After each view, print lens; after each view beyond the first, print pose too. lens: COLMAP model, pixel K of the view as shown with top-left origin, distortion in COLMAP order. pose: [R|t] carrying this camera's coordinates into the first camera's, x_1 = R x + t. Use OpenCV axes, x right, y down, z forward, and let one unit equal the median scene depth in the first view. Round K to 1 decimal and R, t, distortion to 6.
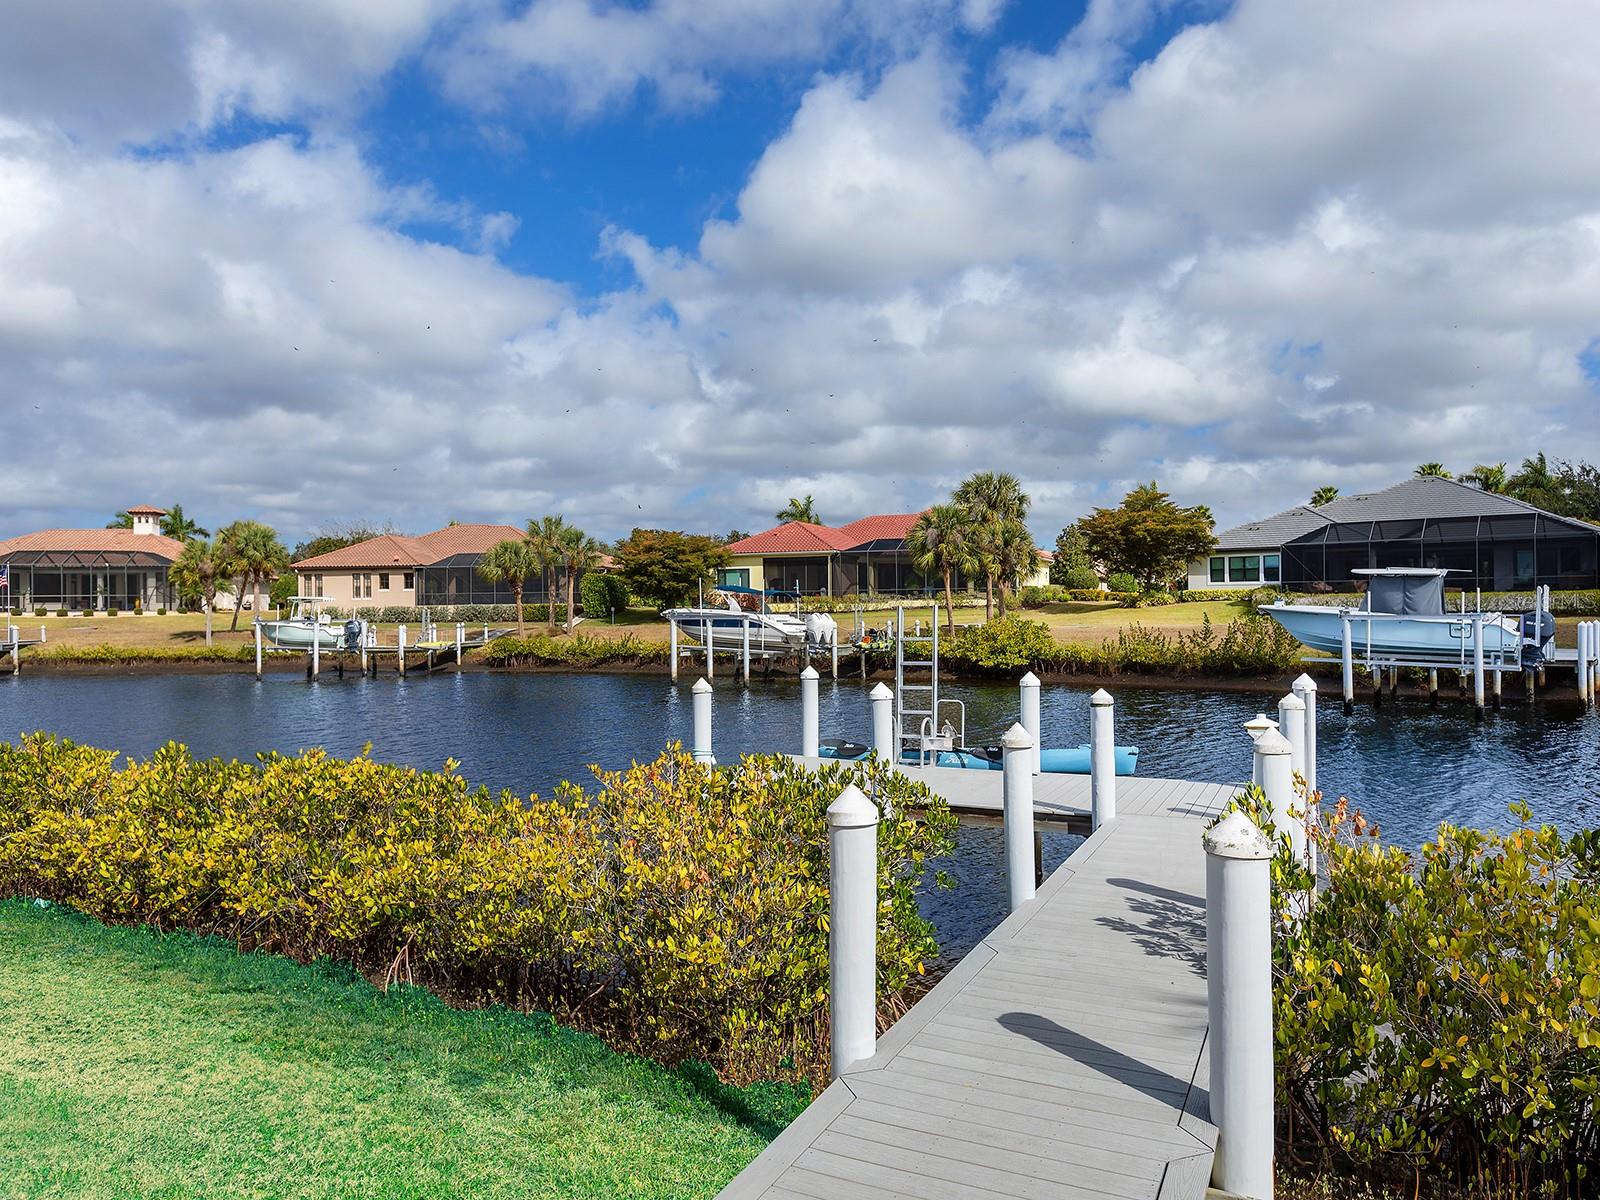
lens RADIAL K [[1056.4, 0, 827.4], [0, 1056.4, 591.7], [0, 0, 1]] dist [-0.003097, -0.005387]
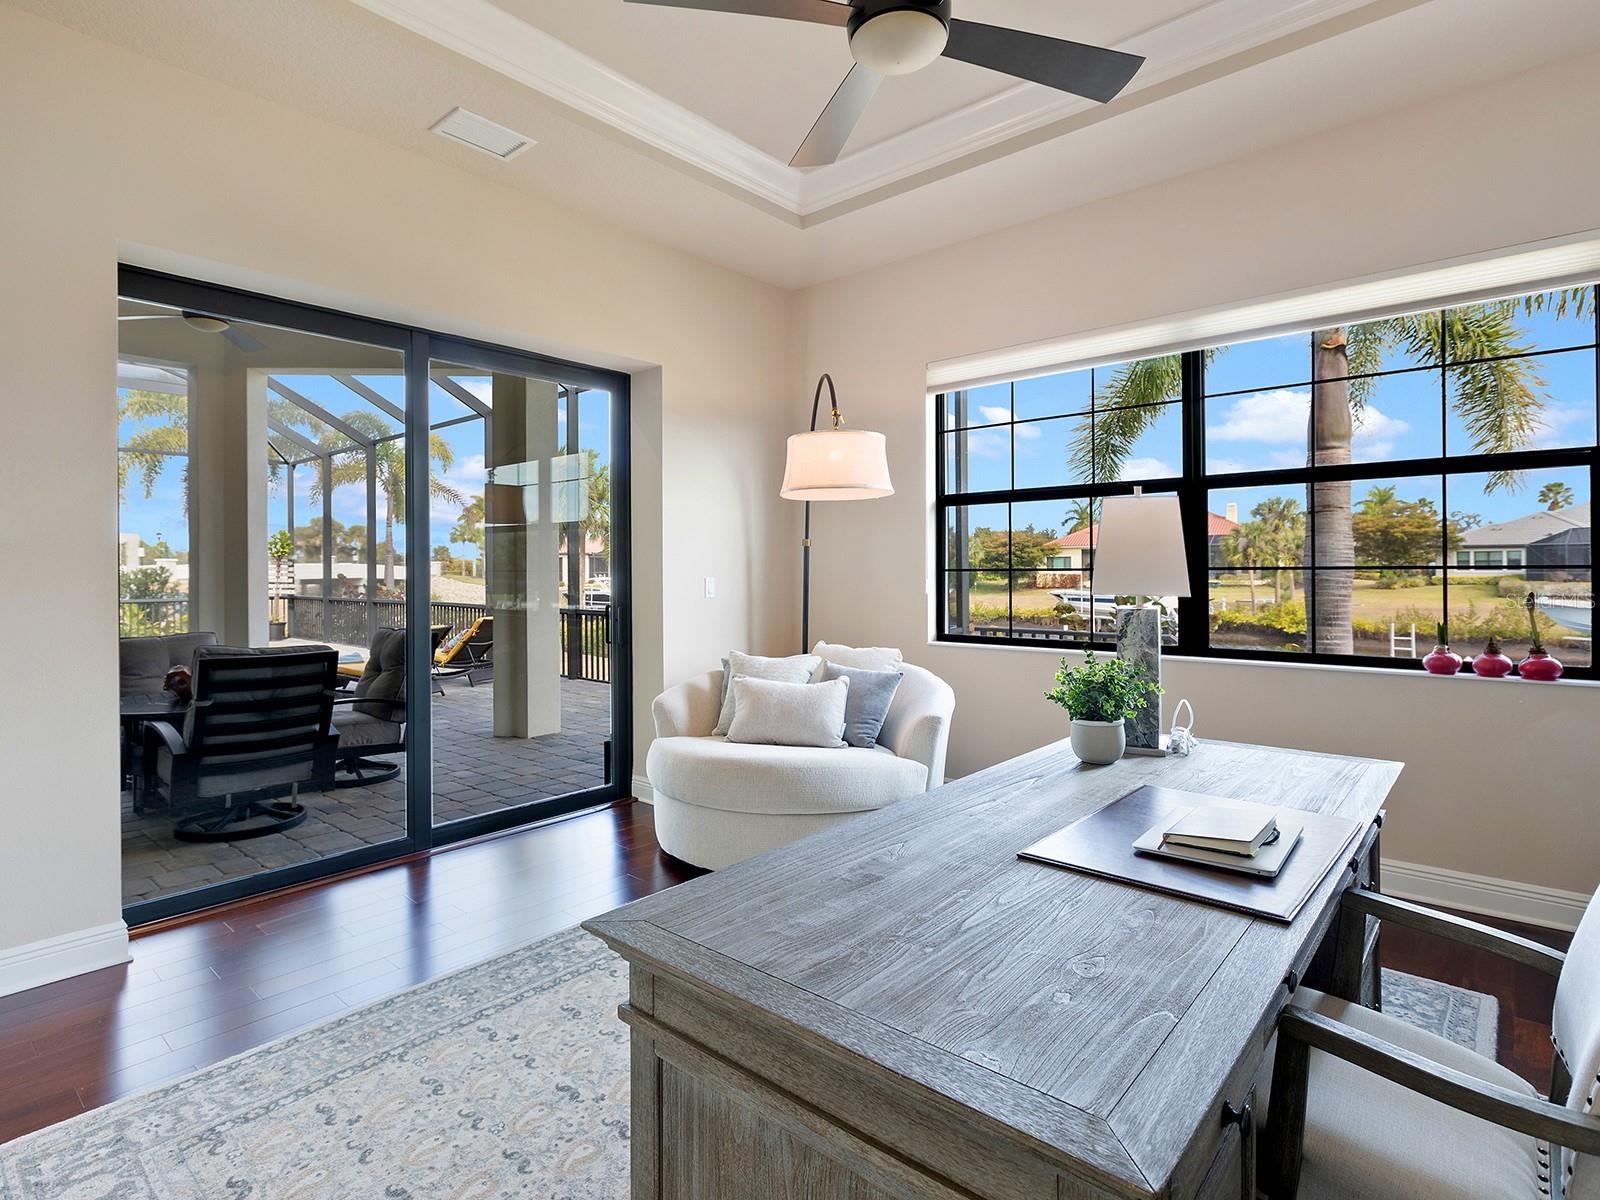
lens RADIAL K [[820.0, 0, 773.3], [0, 820.0, 581.0], [0, 0, 1]] dist [0.005032, -0.002426]
pose [[0.954898, 0.009612, -0.296780, -0.186873], [0.000174, 0.999458, 0.032930, -0.036696], [0.296935, -0.031496, 0.954378, -0.299456]]
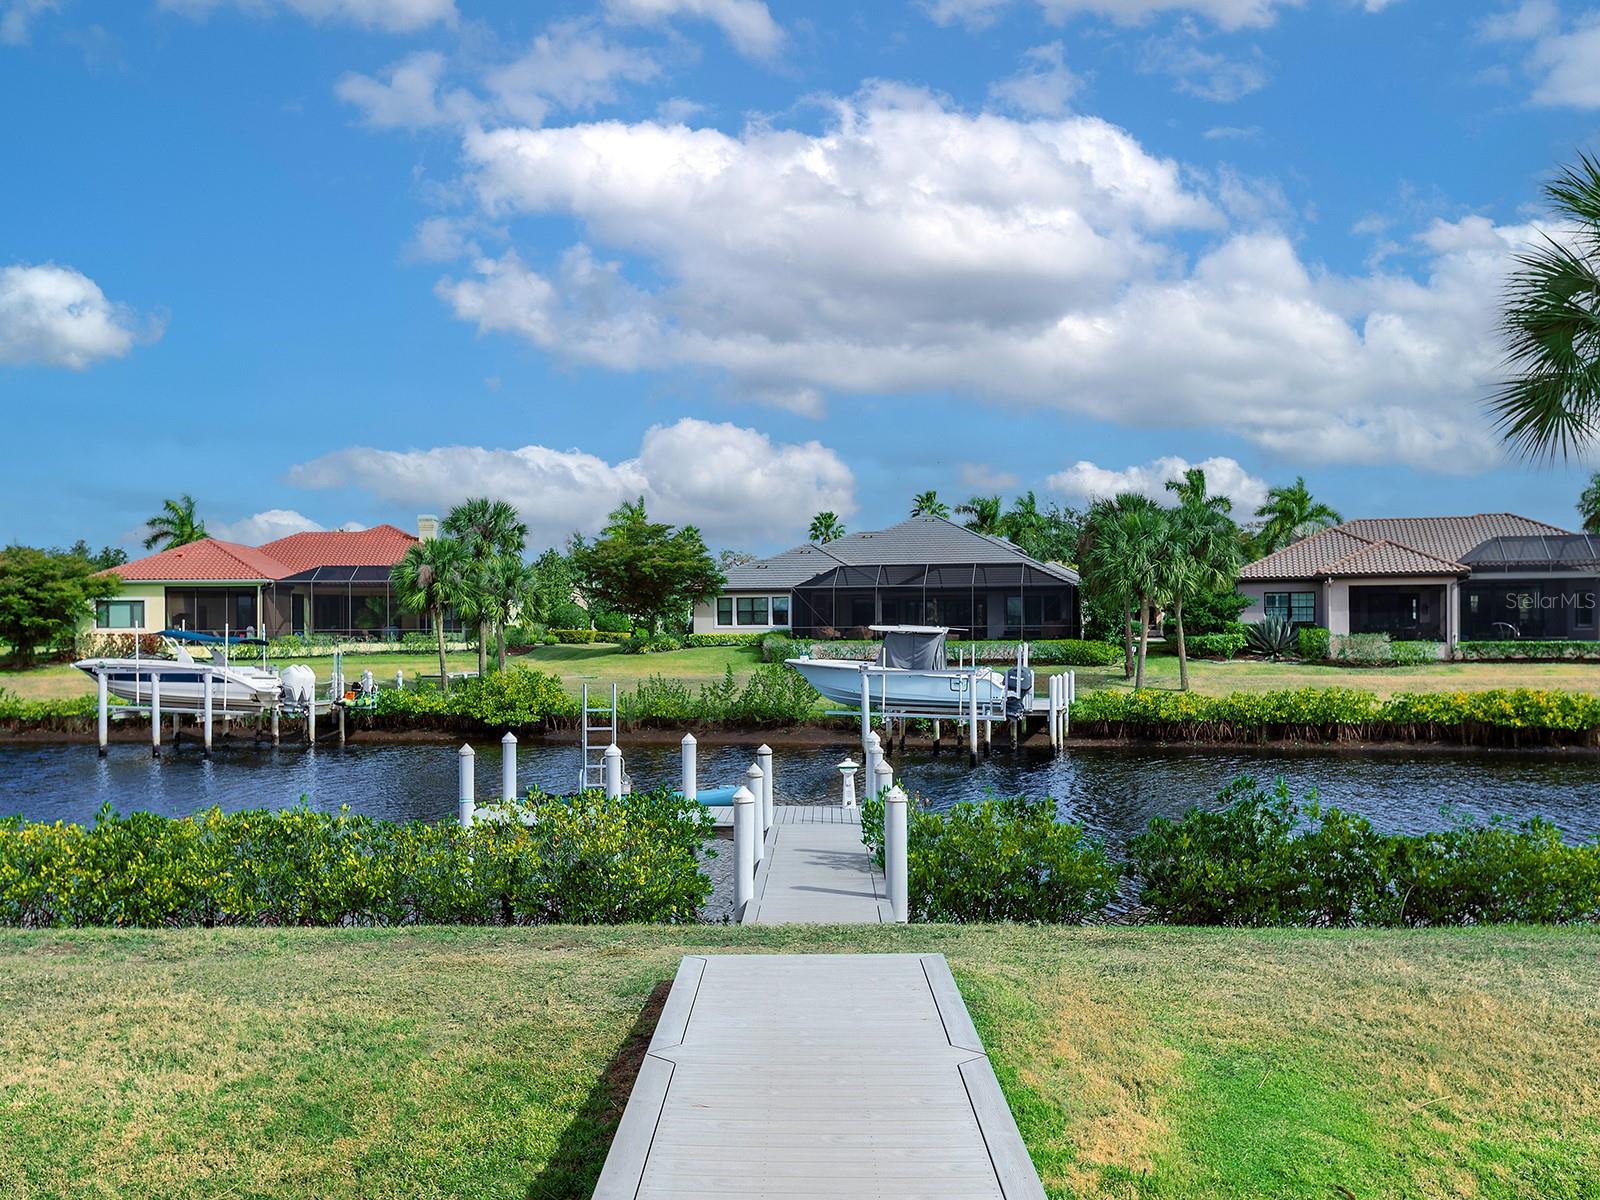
lens RADIAL K [[1457.1, 0, 766.2], [0, 1457.1, 619.1], [0, 0, 1]] dist [0.006030, 0.000000]
pose [[0.916394, 0.008803, 0.400181, -0.119579], [-0.009883, 0.999951, 0.000636, -0.018885], [-0.400156, -0.004538, 0.916436, -0.193606]]
